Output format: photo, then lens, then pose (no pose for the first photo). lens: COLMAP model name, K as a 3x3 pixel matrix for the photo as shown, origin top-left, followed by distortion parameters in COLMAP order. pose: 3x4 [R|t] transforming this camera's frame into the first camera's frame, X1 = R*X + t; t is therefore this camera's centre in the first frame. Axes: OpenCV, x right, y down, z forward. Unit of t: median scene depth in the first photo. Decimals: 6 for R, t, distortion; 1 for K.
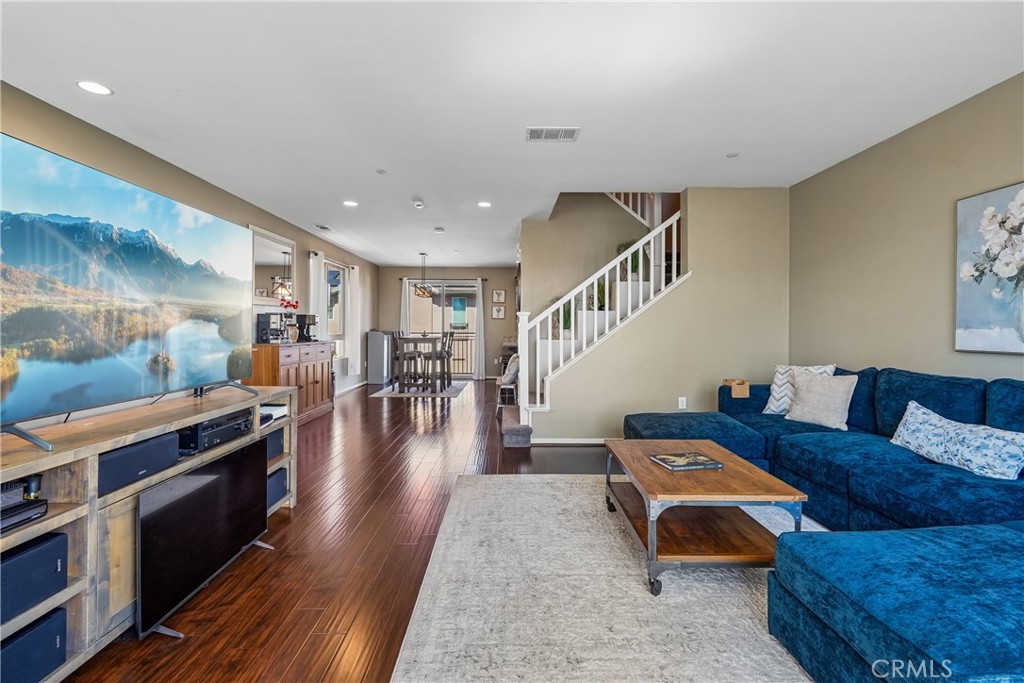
lens RADIAL K [[465.5, 0, 512.0], [0, 465.5, 341.5], [0, 0, 1]] dist [-0.002049, -0.000141]
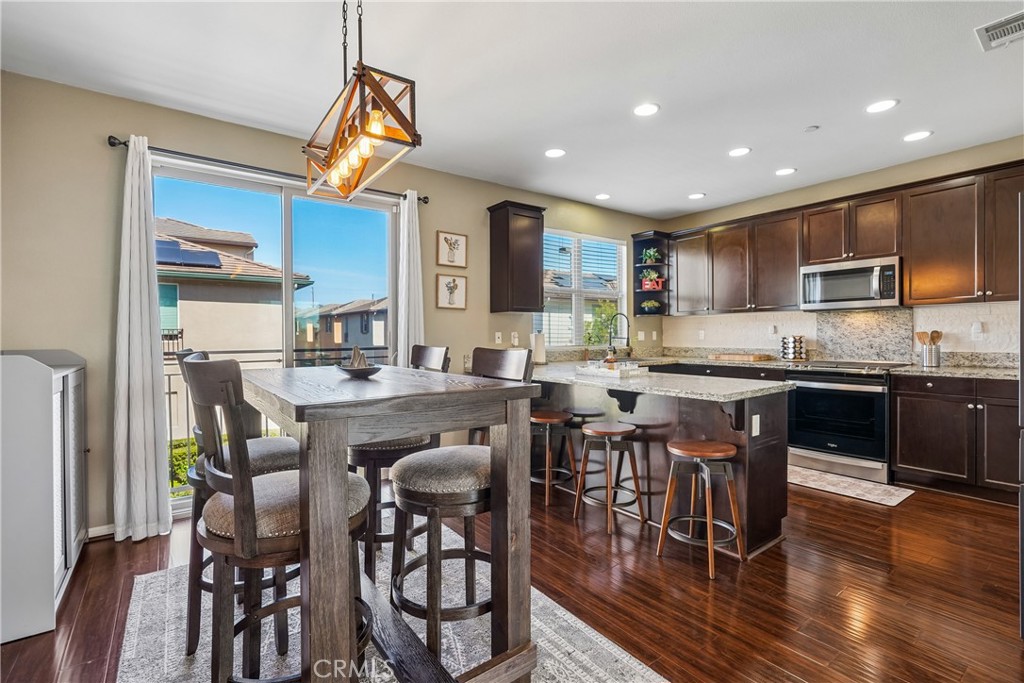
lens RADIAL K [[465.5, 0, 512.0], [0, 465.5, 341.5], [0, 0, 1]] dist [-0.002049, -0.000141]
pose [[0.819997, -0.012876, 0.572224, -0.206866], [0.023368, 0.999666, -0.010992, -0.018121], [-0.571891, 0.022385, 0.820024, 0.668615]]
